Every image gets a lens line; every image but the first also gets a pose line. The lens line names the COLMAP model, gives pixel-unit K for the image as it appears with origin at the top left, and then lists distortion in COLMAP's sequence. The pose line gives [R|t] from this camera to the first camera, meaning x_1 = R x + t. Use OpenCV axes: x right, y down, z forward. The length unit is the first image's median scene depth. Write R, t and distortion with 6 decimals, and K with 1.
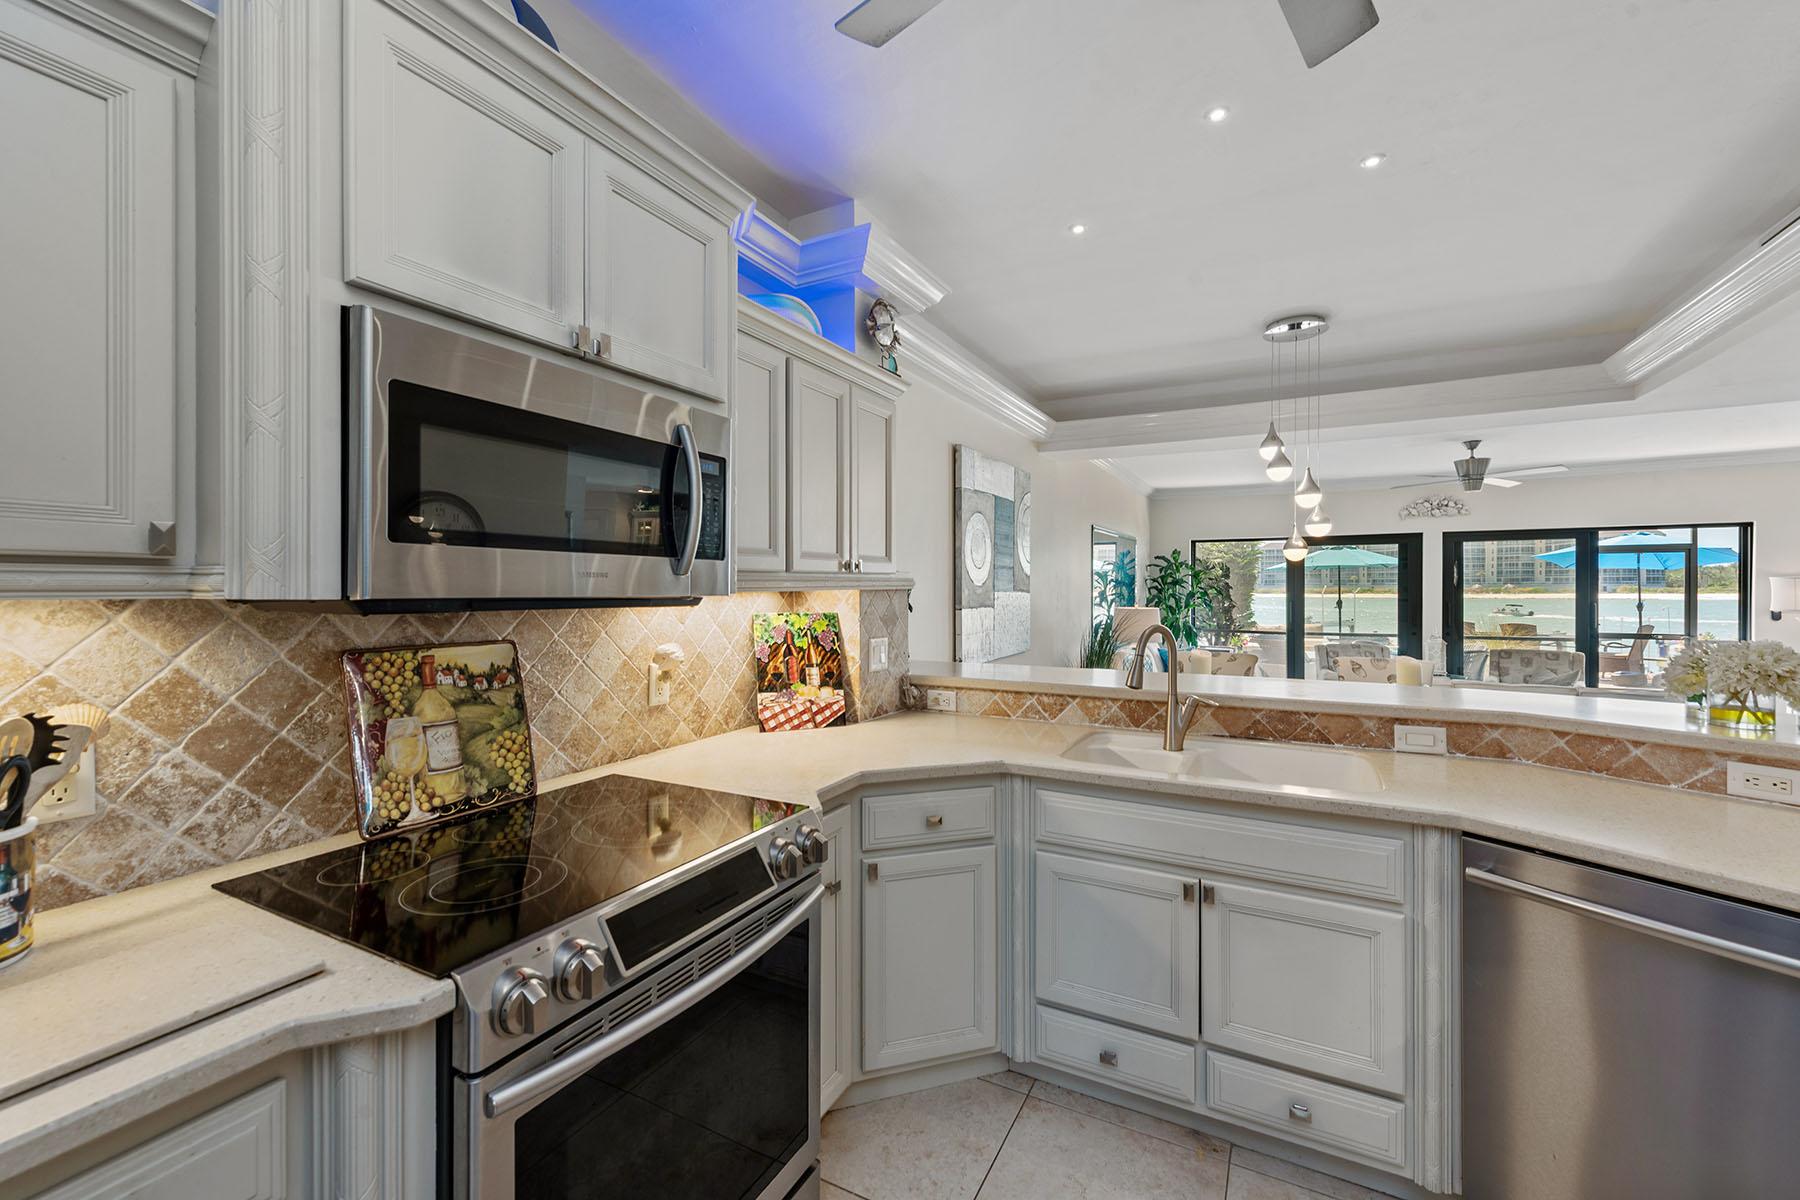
lens RADIAL K [[724.7, 0, 887.3], [0, 724.7, 589.4], [0, 0, 1]] dist [-0.001752, -0.000601]
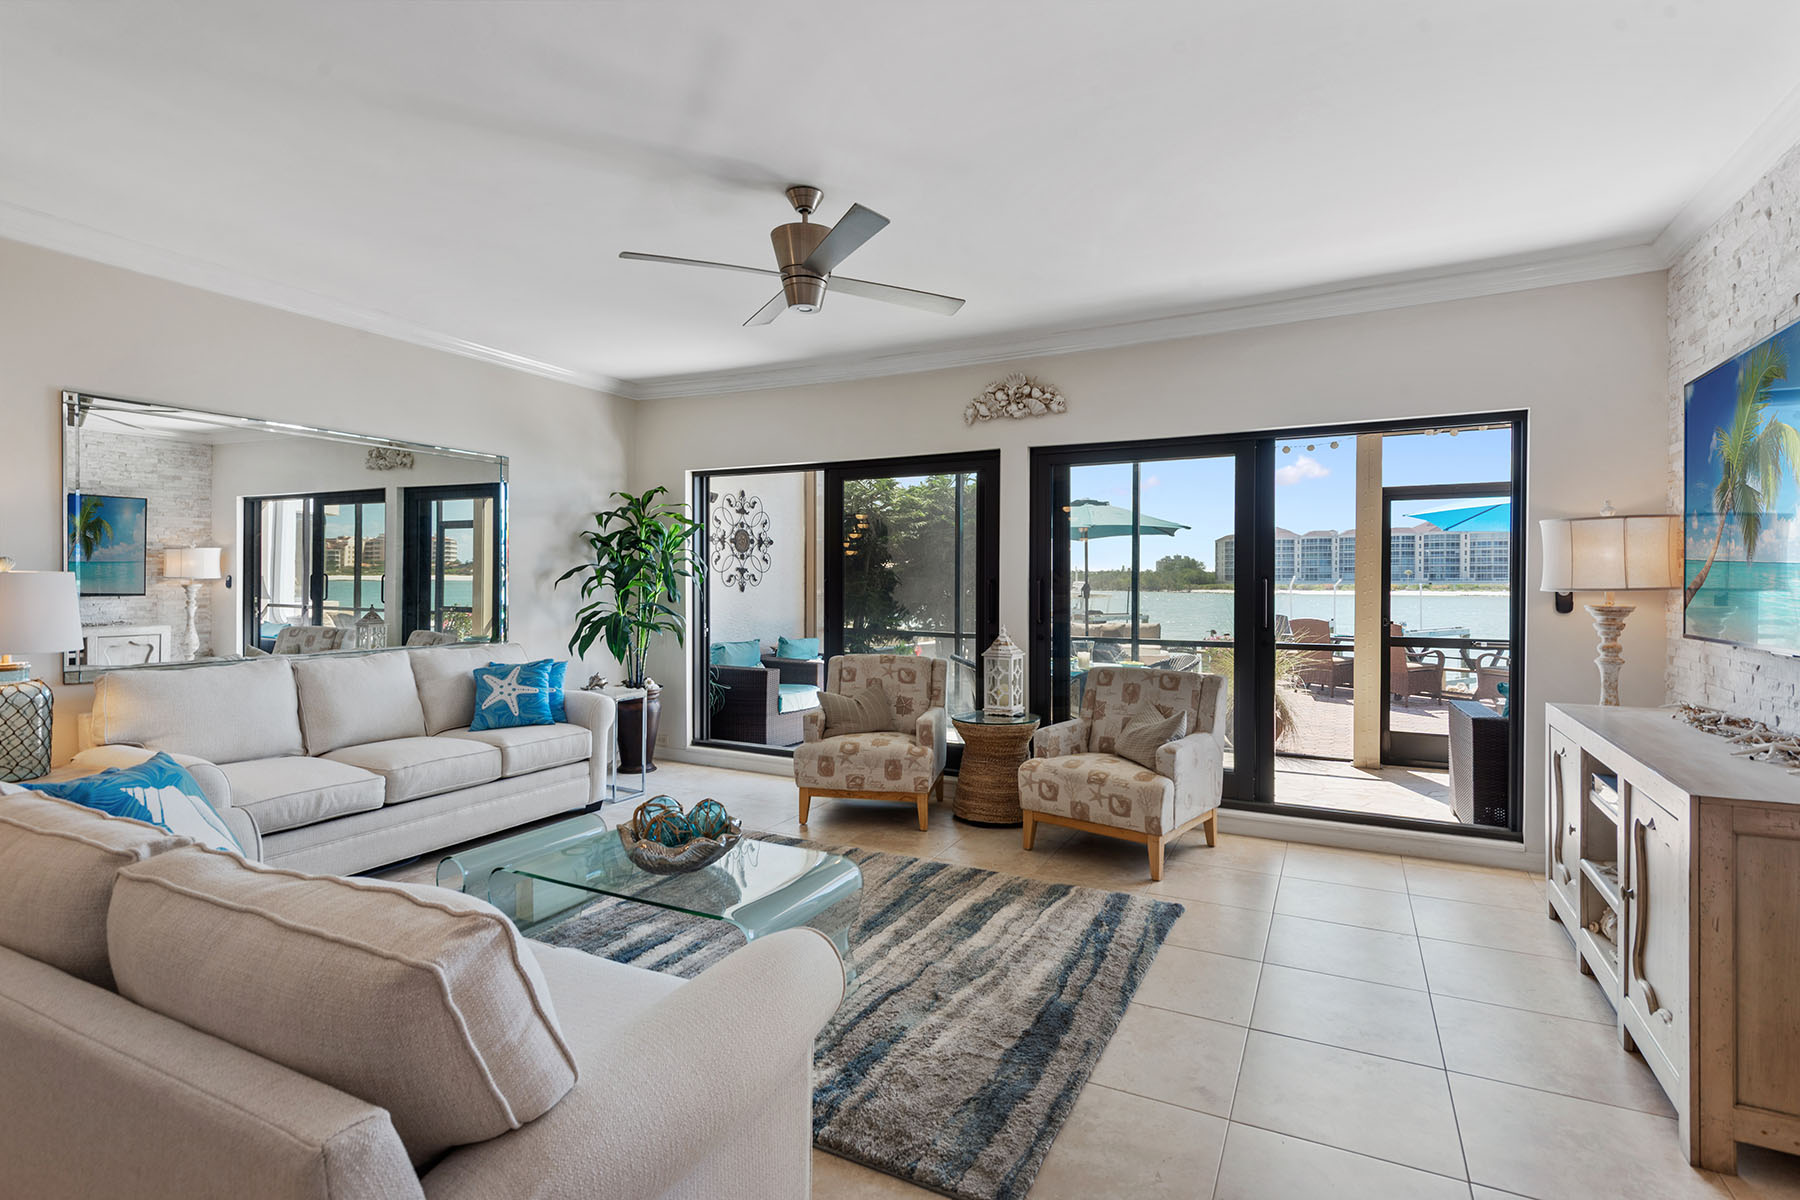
lens RADIAL K [[861.5, 0, 907.4], [0, 861.5, 587.5], [0, 0, 1]] dist [0.015234, -0.001951]
pose [[0.999323, 0.005366, 0.036401, 0.718585], [-0.005517, 0.999977, 0.004046, 0.024615], [-0.036379, -0.004244, 0.999329, 0.403266]]
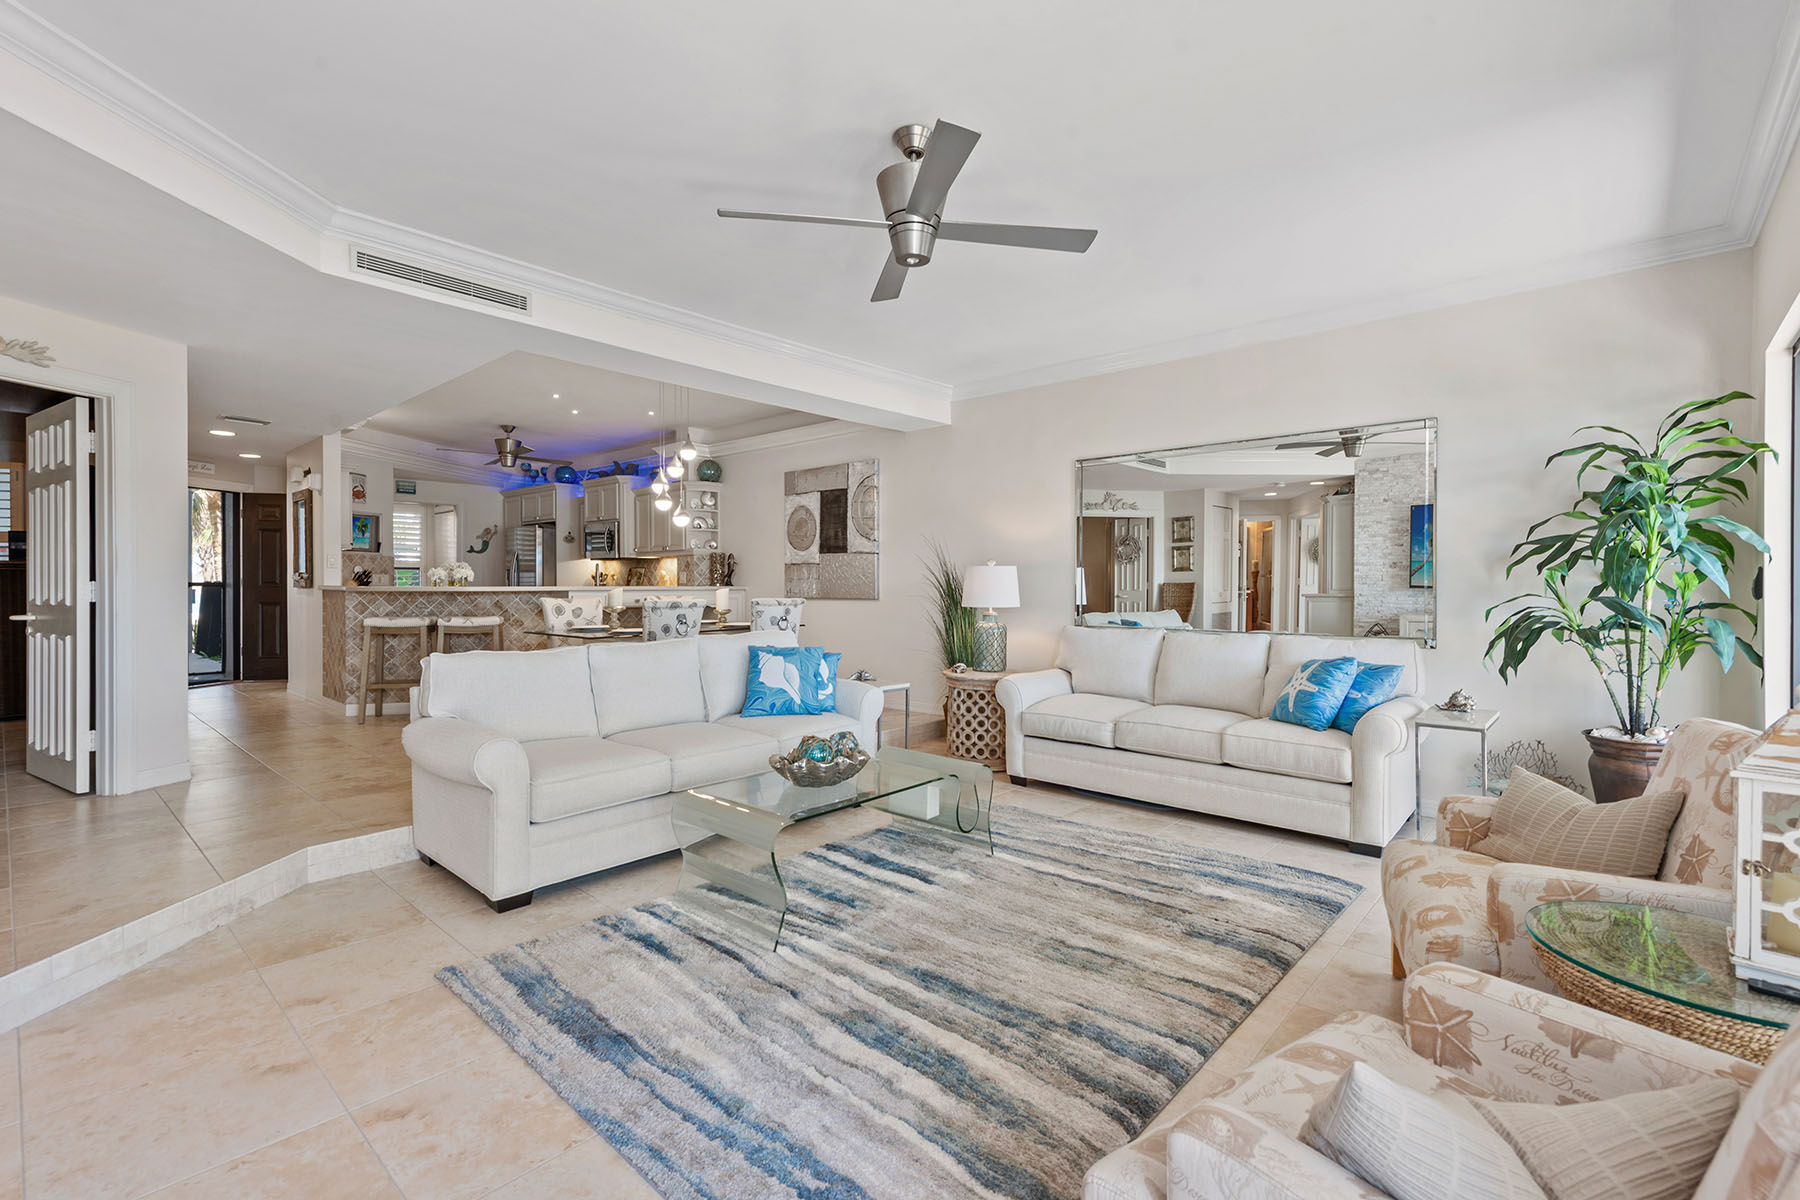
lens RADIAL K [[808.1, 0, 913.4], [0, 808.1, 595.8], [0, 0, 1]] dist [0.011354, -0.000437]
pose [[-0.219322, 0.015217, -0.975534, 1.056682], [-0.005975, 0.999839, 0.016939, 0.036315], [0.975634, 0.009544, -0.219196, 0.933602]]
